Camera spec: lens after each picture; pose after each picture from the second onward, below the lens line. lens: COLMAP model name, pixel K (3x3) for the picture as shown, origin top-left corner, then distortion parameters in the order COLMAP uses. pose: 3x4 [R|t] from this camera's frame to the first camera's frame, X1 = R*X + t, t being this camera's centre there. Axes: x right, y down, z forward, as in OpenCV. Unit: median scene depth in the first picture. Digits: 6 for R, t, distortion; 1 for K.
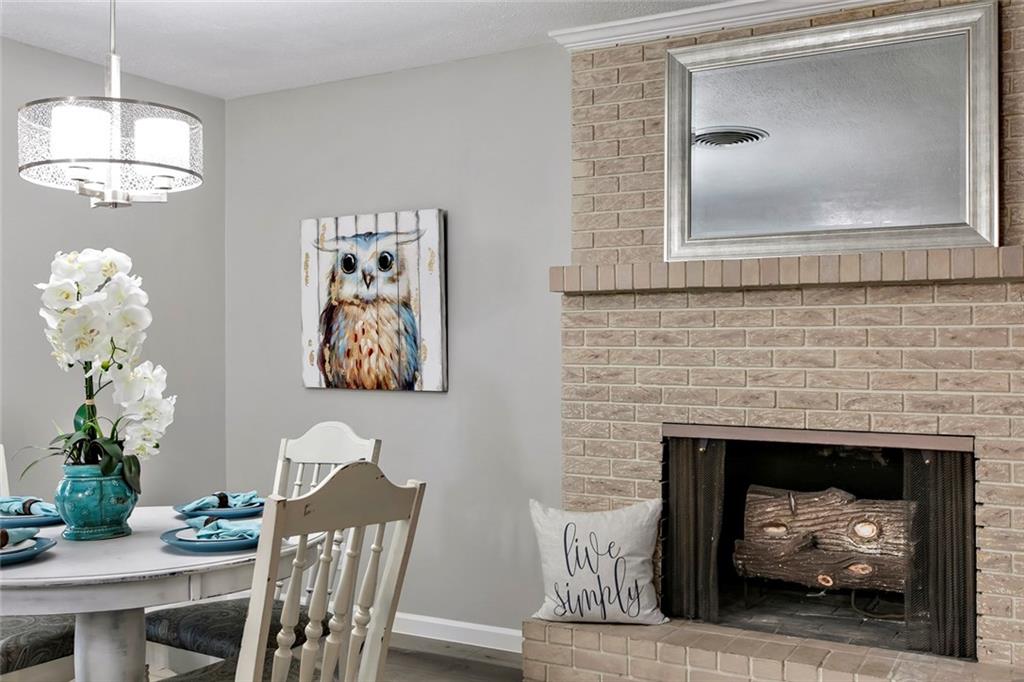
lens RADIAL K [[989.8, 0, 512.0], [0, 989.8, 341.0], [0, 0, 1]] dist [-0.010668, 0.002210]
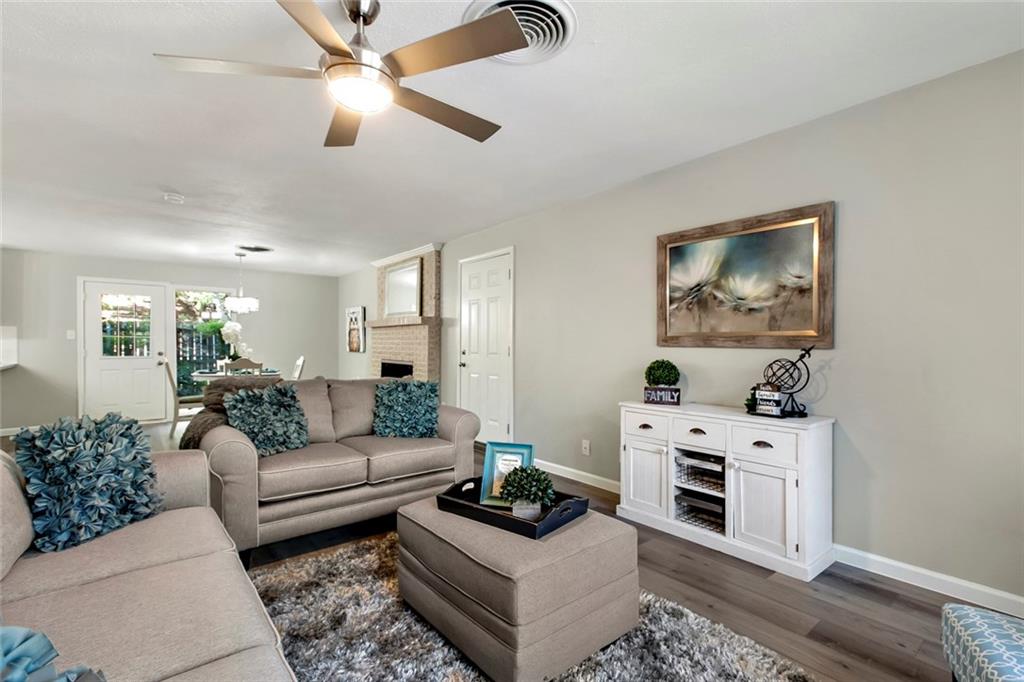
lens RADIAL K [[456.2, 0, 508.9], [0, 456.2, 345.4], [0, 0, 1]] dist [-0.000127, -0.000041]
pose [[0.933320, 0.006203, -0.358992, 1.321764], [-0.003924, 0.999967, 0.007078, 0.009990], [0.359024, -0.005197, 0.933314, -0.581210]]
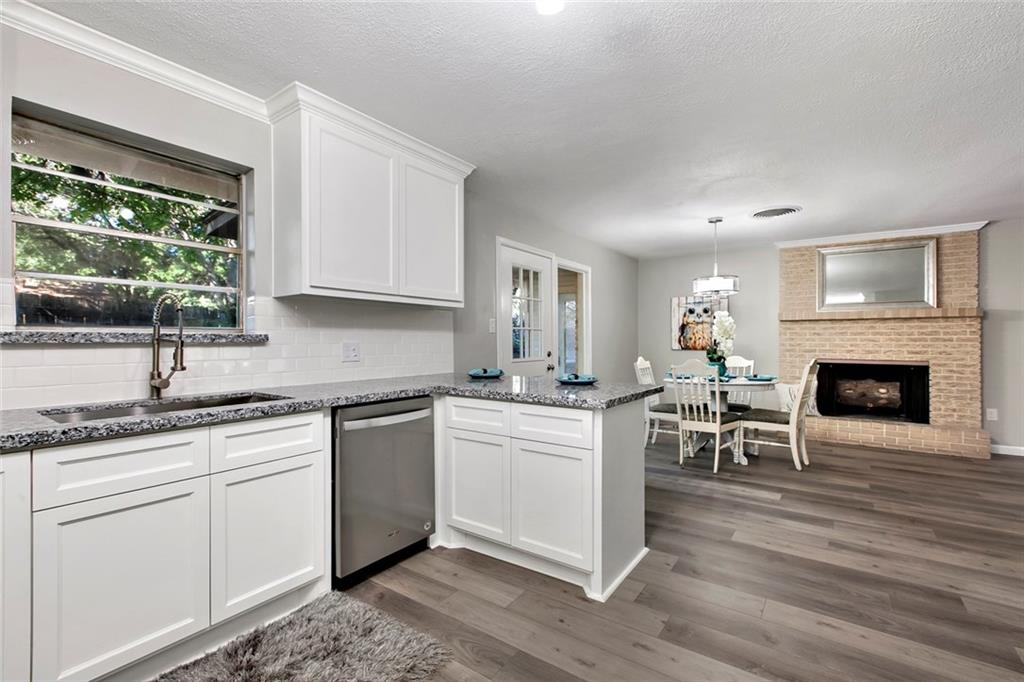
lens RADIAL K [[451.7, 0, 515.5], [0, 451.7, 342.0], [0, 0, 1]] dist [-0.001051, -0.000301]
pose [[0.994522, 0.005376, -0.104390, -0.716960], [-0.004979, 0.999979, 0.004069, 0.024161], [0.104409, -0.003527, 0.994528, -0.656002]]
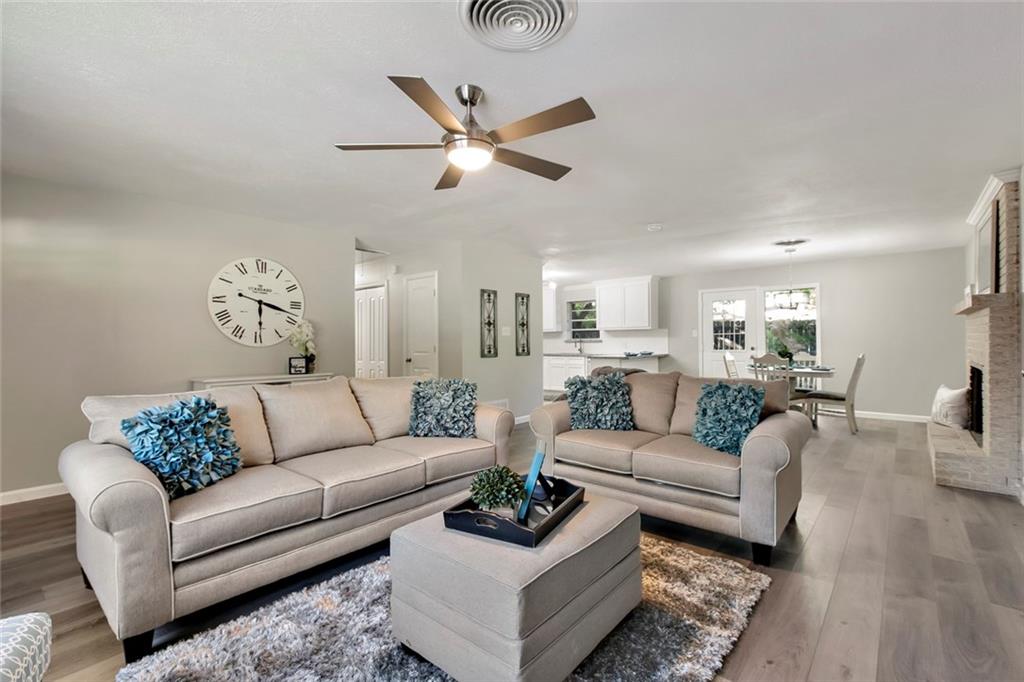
lens RADIAL K [[463.3, 0, 513.0], [0, 463.3, 333.6], [0, 0, 1]] dist [0.001225, -0.000023]
pose [[-0.194304, -0.012032, -0.980867, 1.681440], [0.007331, 0.999879, -0.013717, 0.013858], [0.980914, -0.009856, -0.194193, -0.008017]]
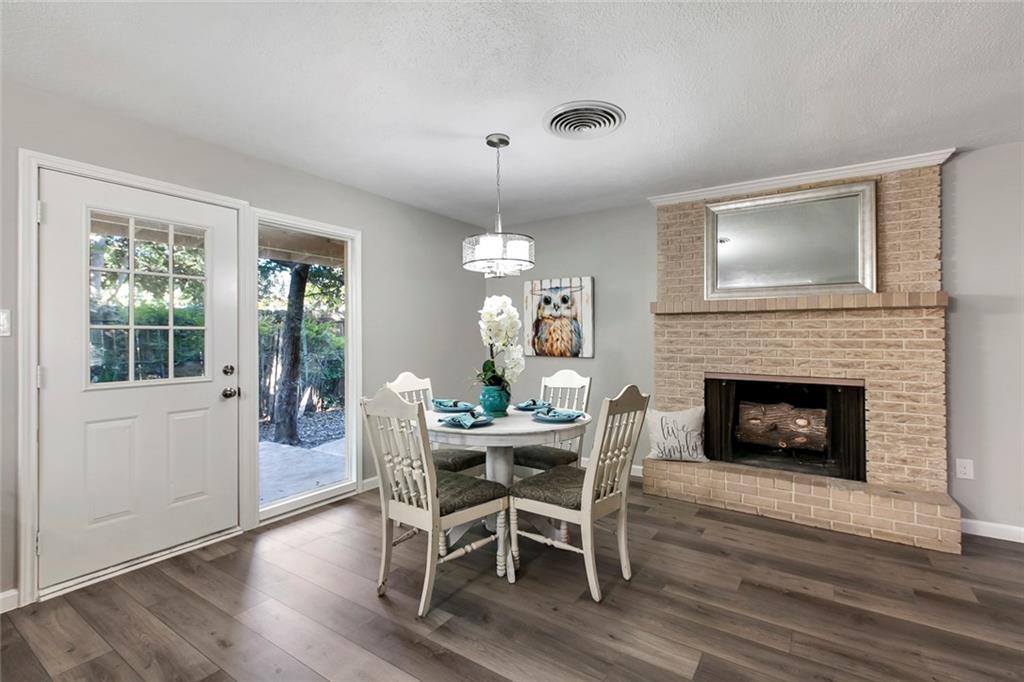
lens RADIAL K [[463.3, 0, 513.0], [0, 463.3, 333.6], [0, 0, 1]] dist [0.001225, -0.000023]
pose [[0.996687, 0.003629, -0.081252, -0.192241], [-0.003966, 0.999984, -0.003985, 0.001809], [0.081236, 0.004294, 0.996686, -0.076357]]
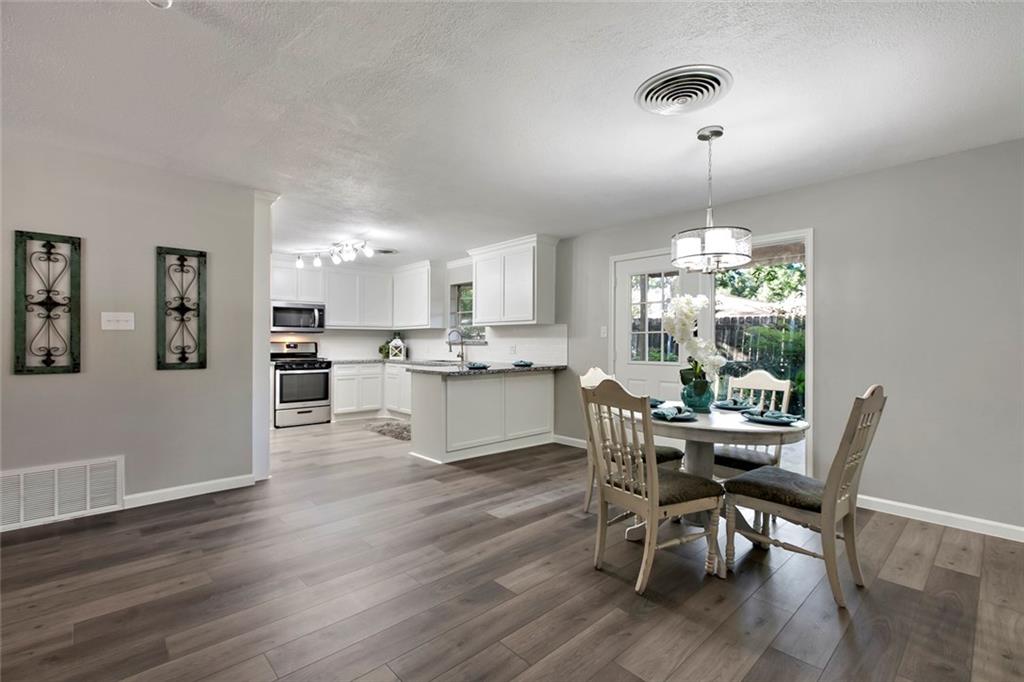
lens RADIAL K [[462.1, 0, 512.0], [0, 462.1, 341.0], [0, 0, 1]] dist [-0.001202, -0.000209]
pose [[-0.300924, -0.000382, -0.953648, 0.545942], [-0.002928, 0.999996, 0.000524, 0.015795], [0.953644, 0.002950, -0.300924, 0.614967]]
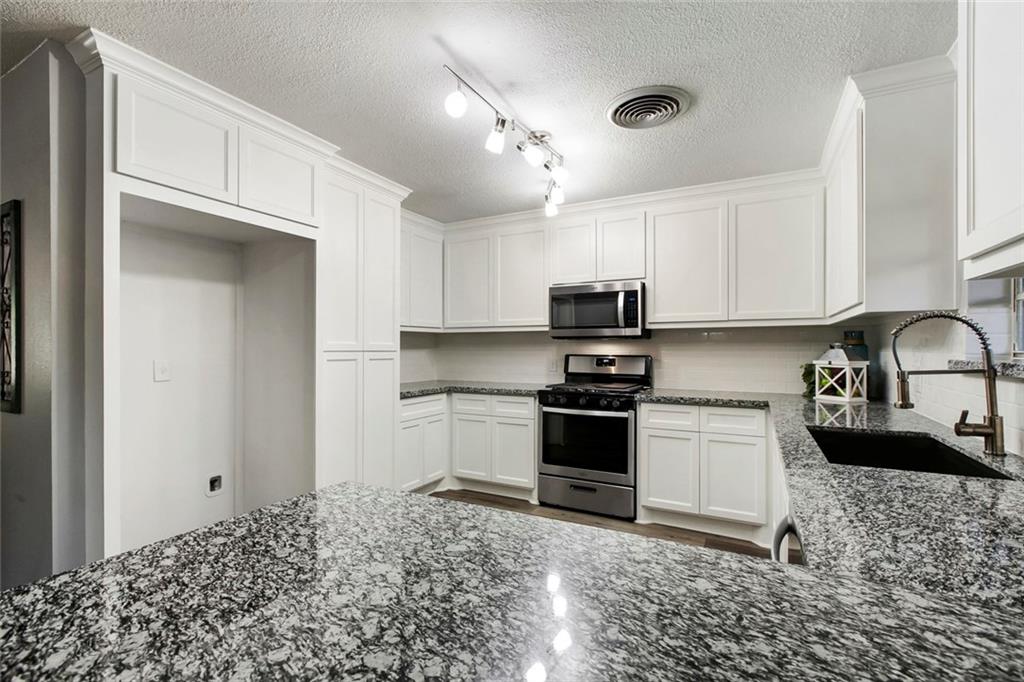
lens RADIAL K [[456.2, 0, 508.9], [0, 456.2, 345.4], [0, 0, 1]] dist [-0.000127, -0.000041]
pose [[-0.999793, 0.004229, -0.019906, -0.780634], [0.004289, 0.999986, -0.002952, 0.002938], [0.019893, -0.003037, -0.999797, 0.236368]]
